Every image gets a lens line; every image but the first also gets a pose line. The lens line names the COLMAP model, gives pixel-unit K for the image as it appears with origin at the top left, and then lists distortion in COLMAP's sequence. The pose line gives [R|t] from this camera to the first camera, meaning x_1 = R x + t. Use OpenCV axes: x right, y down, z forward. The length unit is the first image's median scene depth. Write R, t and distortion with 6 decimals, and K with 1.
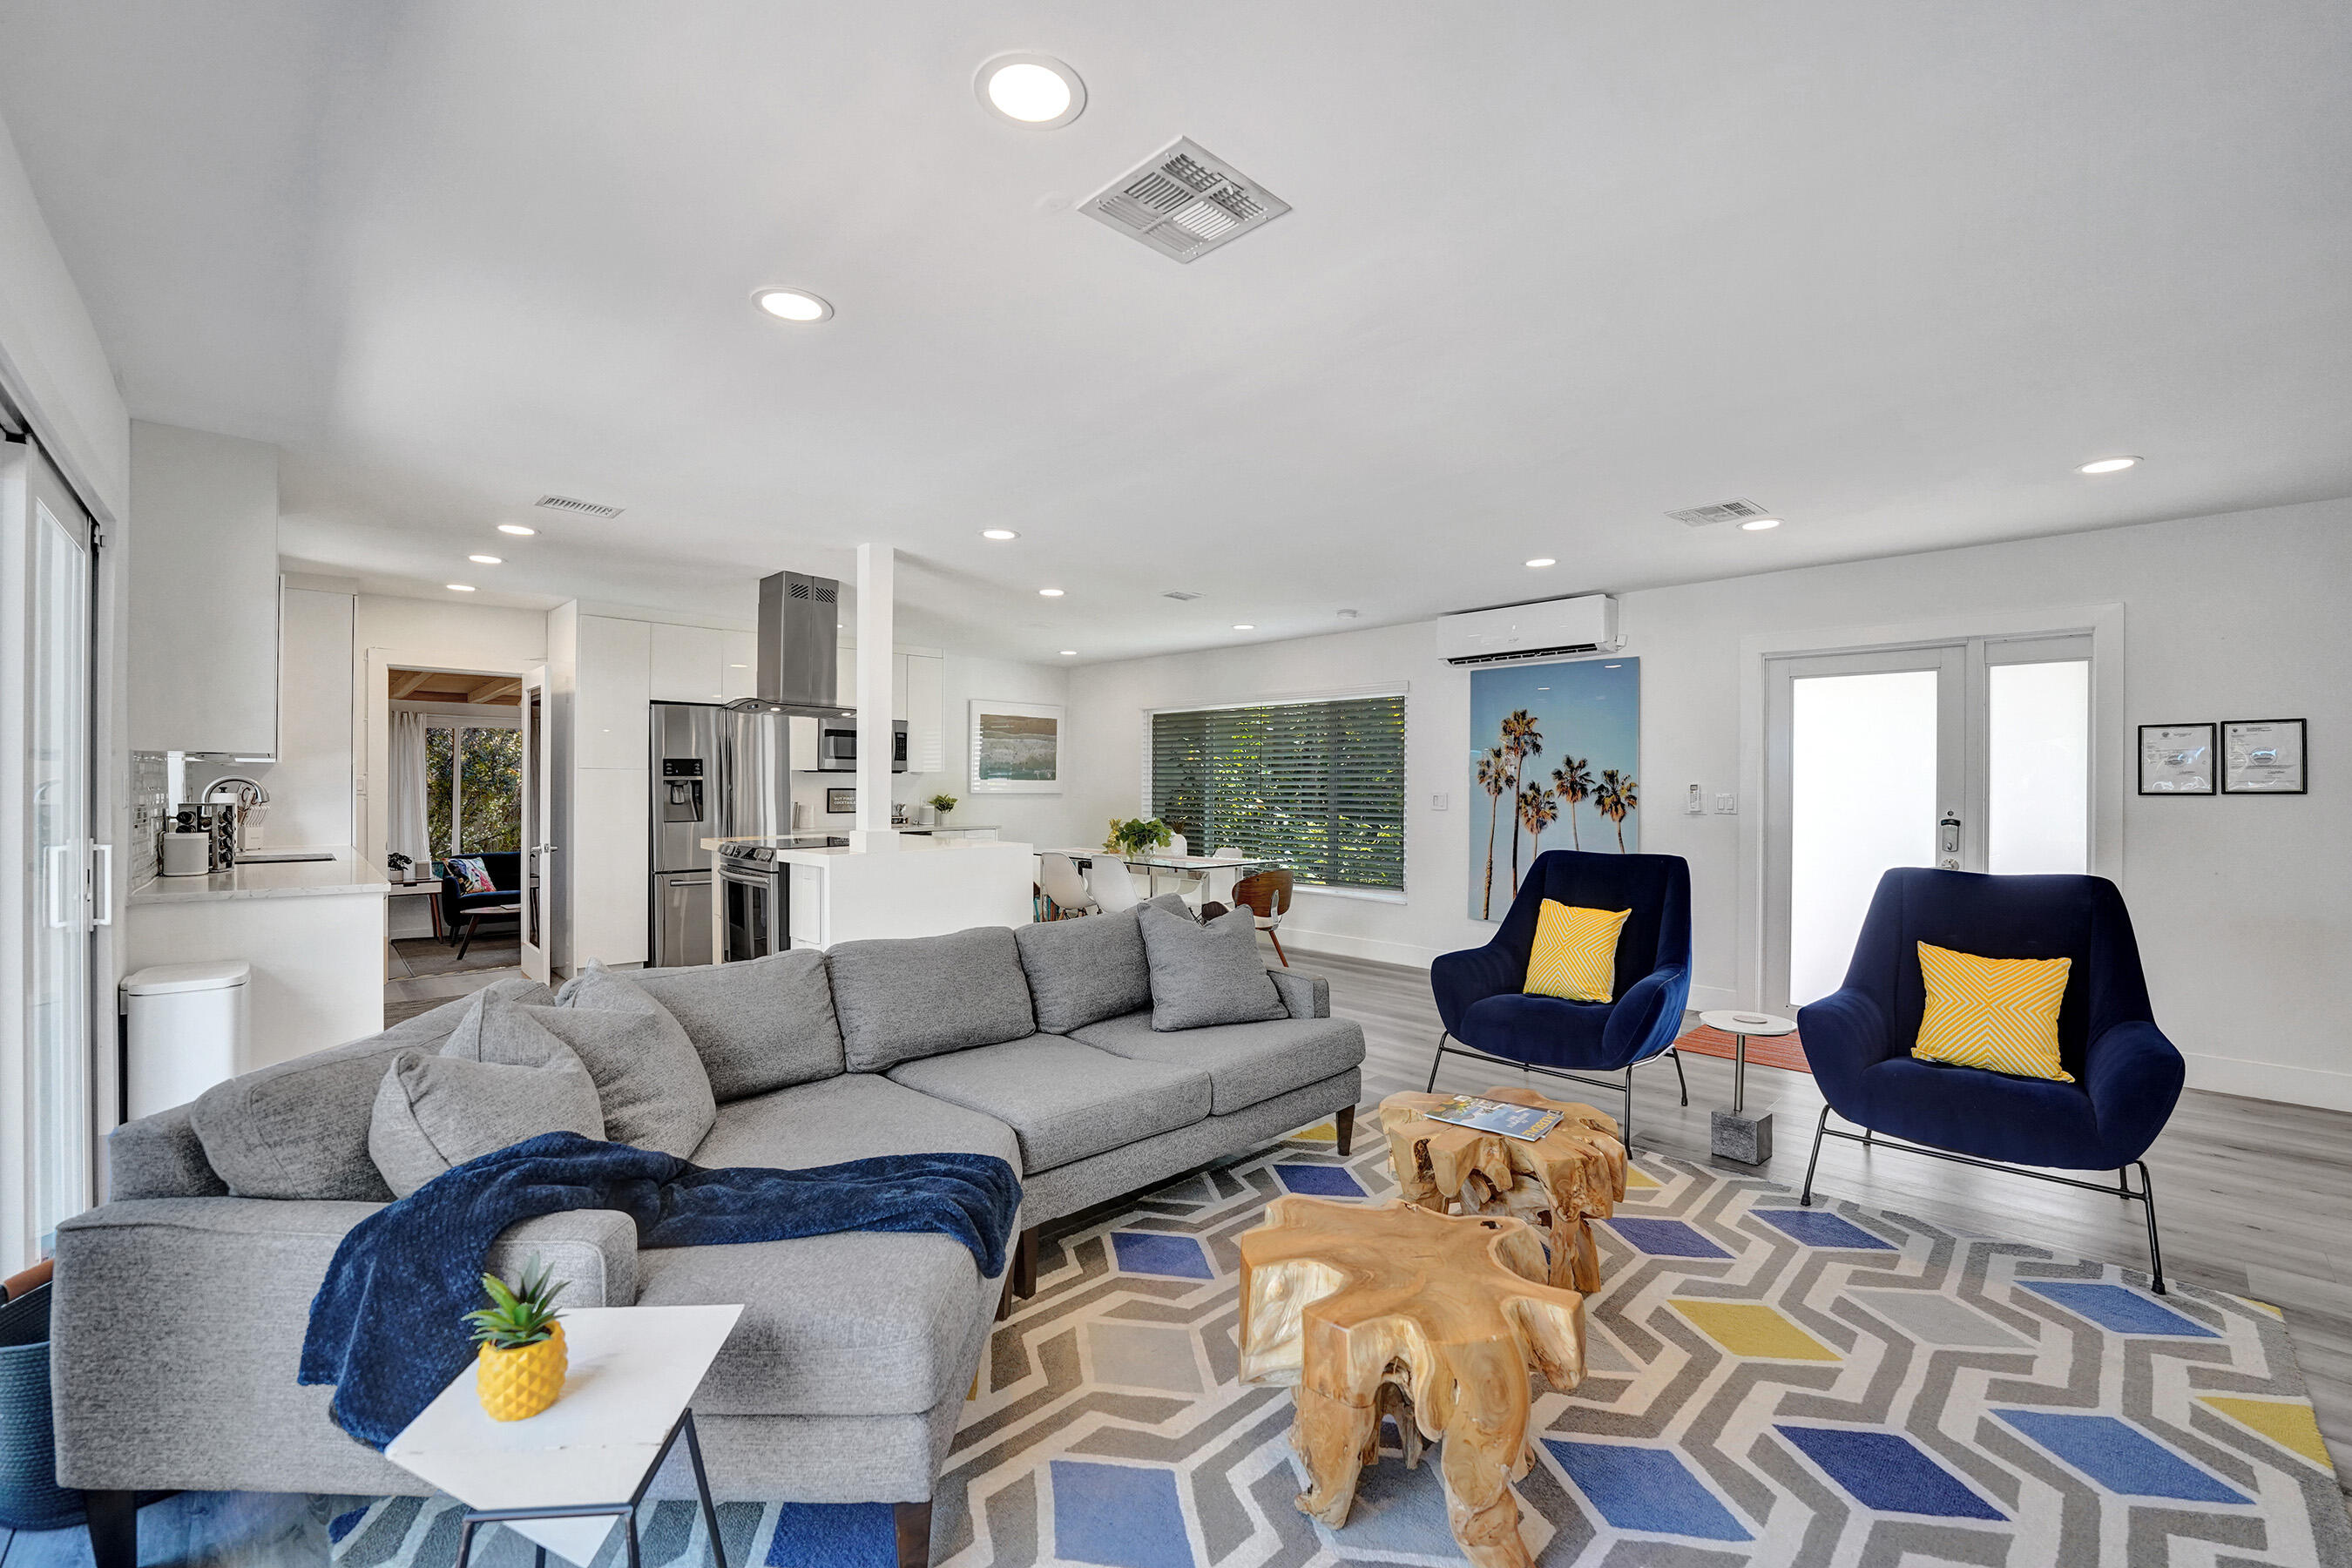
lens RADIAL K [[966.1, 0, 1166.0], [0, 966.1, 778.1], [0, 0, 1]] dist [-0.023178, 0.000303]
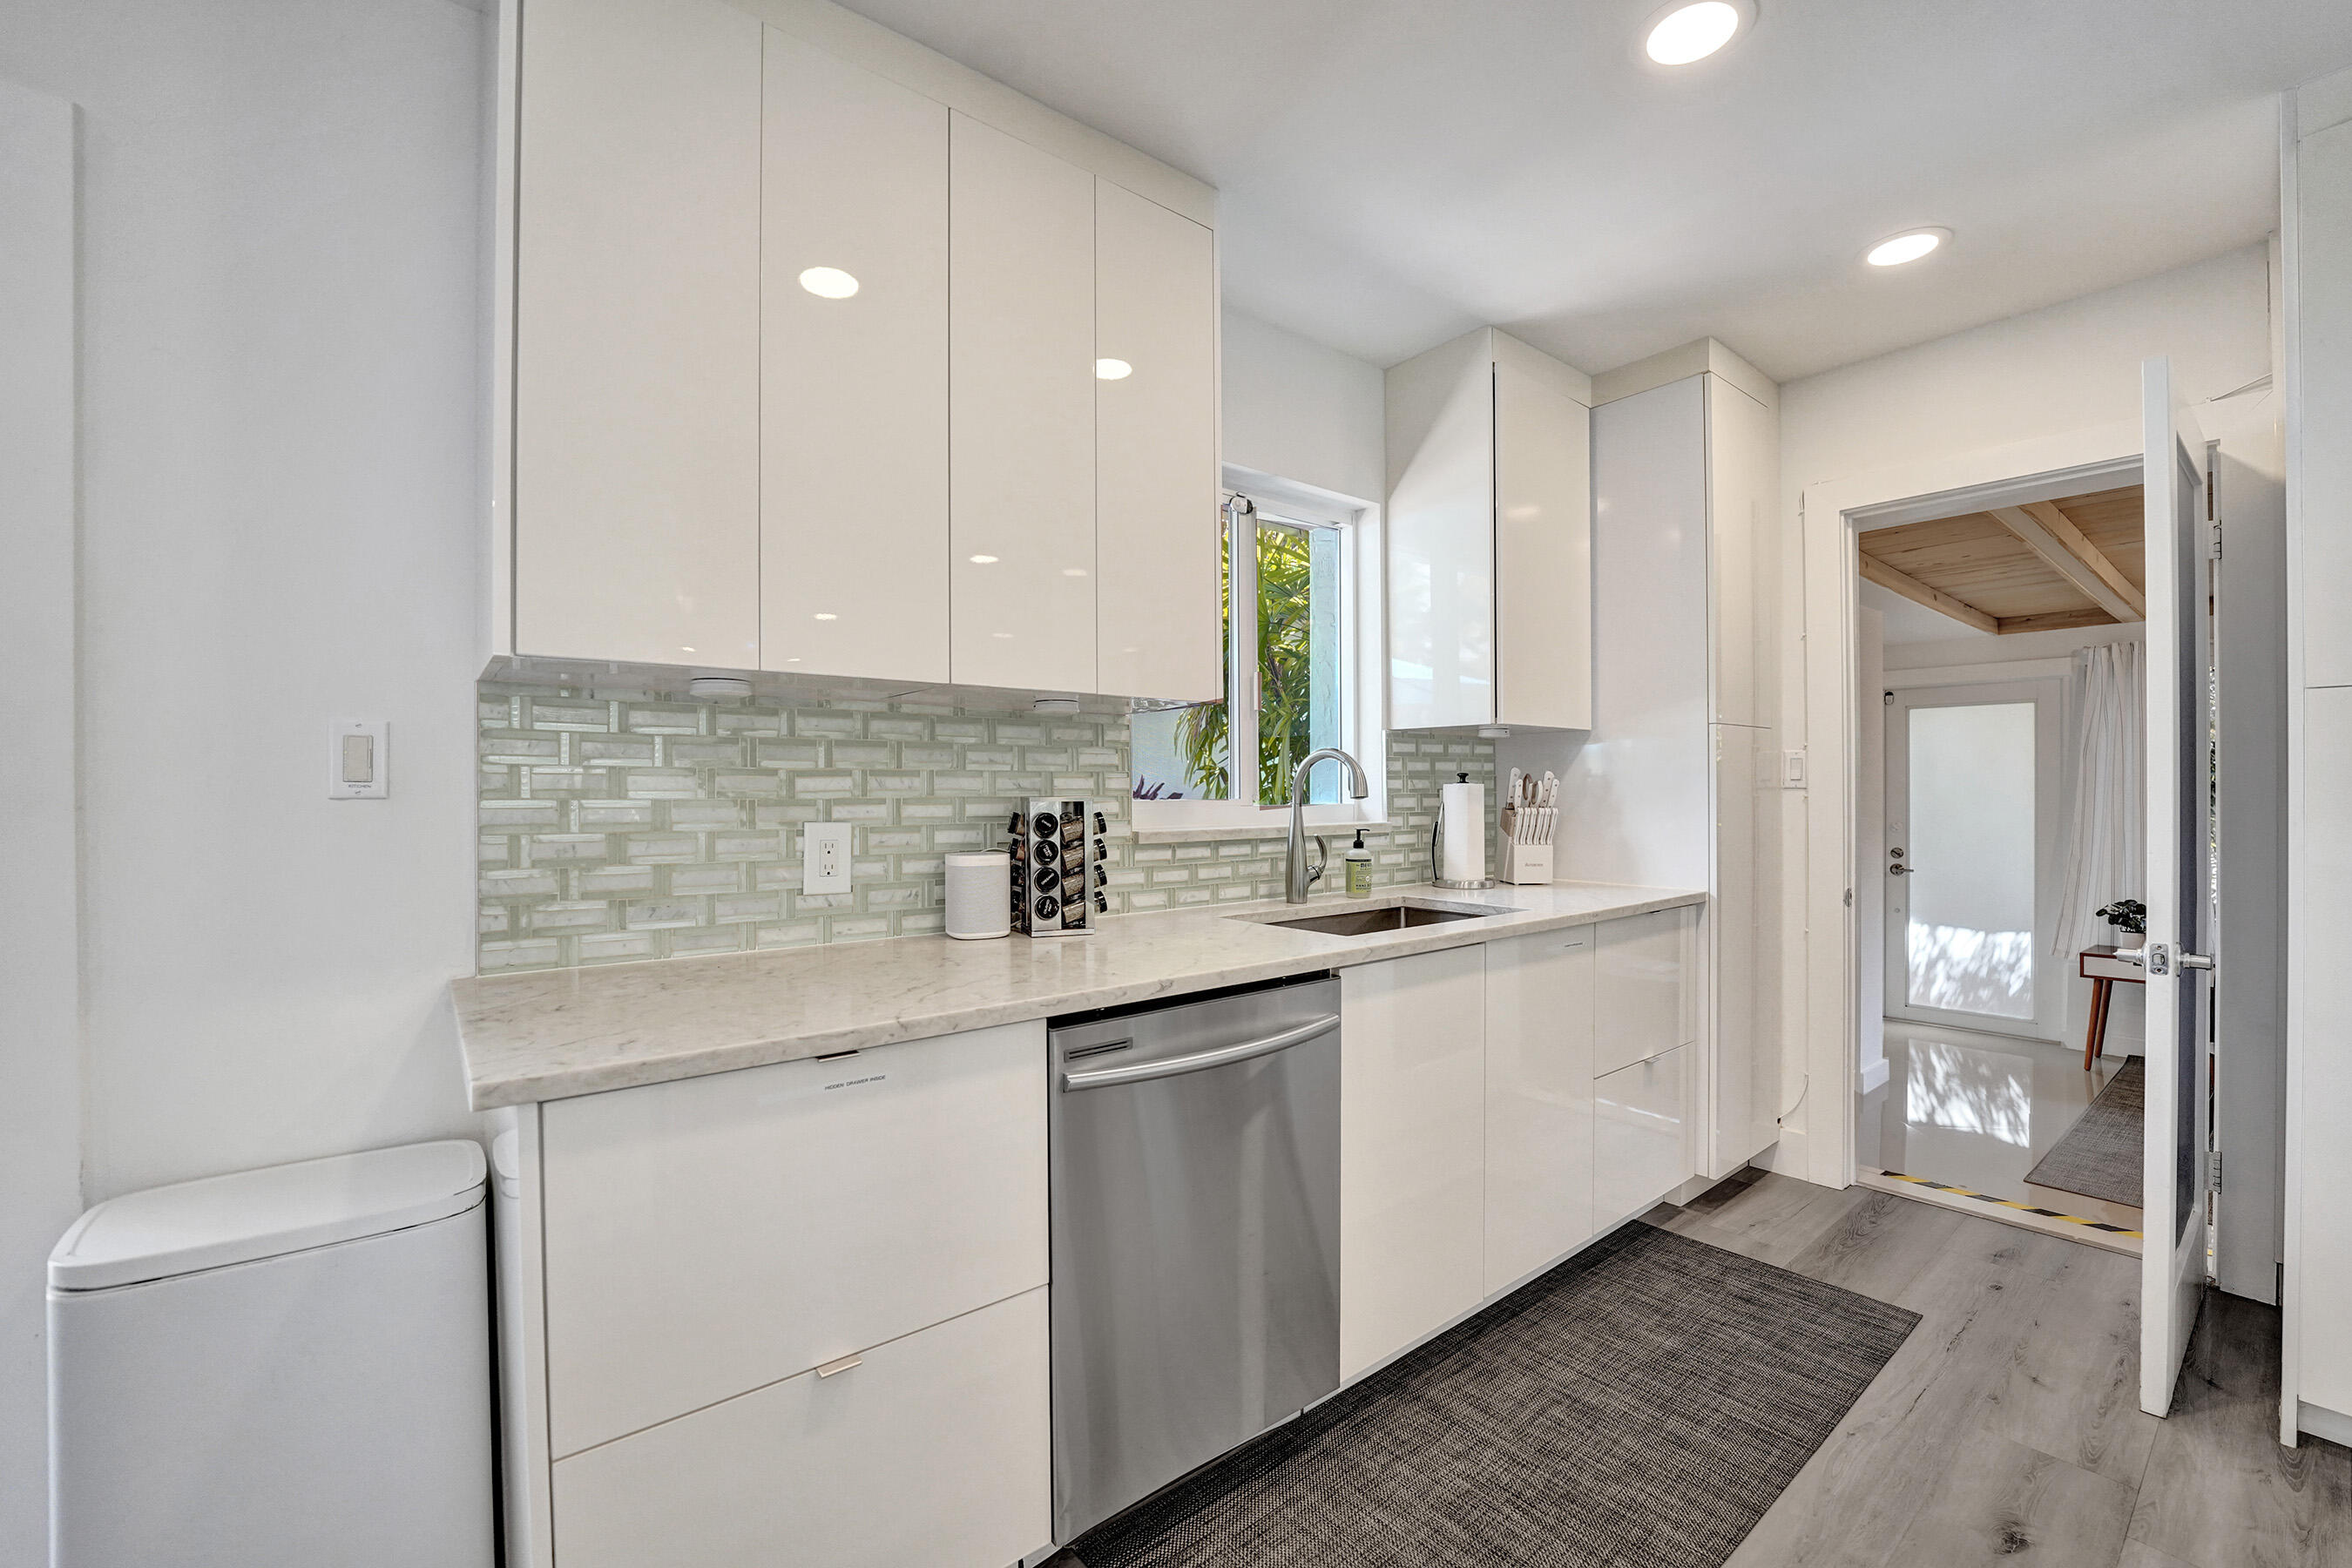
lens RADIAL K [[975.5, 0, 1181.8], [0, 975.5, 797.0], [0, 0, 1]] dist [-0.019271, 0.000492]
pose [[-0.068898, 0.002807, -0.997620, -0.311138], [0.012258, 0.999923, 0.001966, 0.016611], [0.997548, -0.012093, -0.068927, 0.689043]]
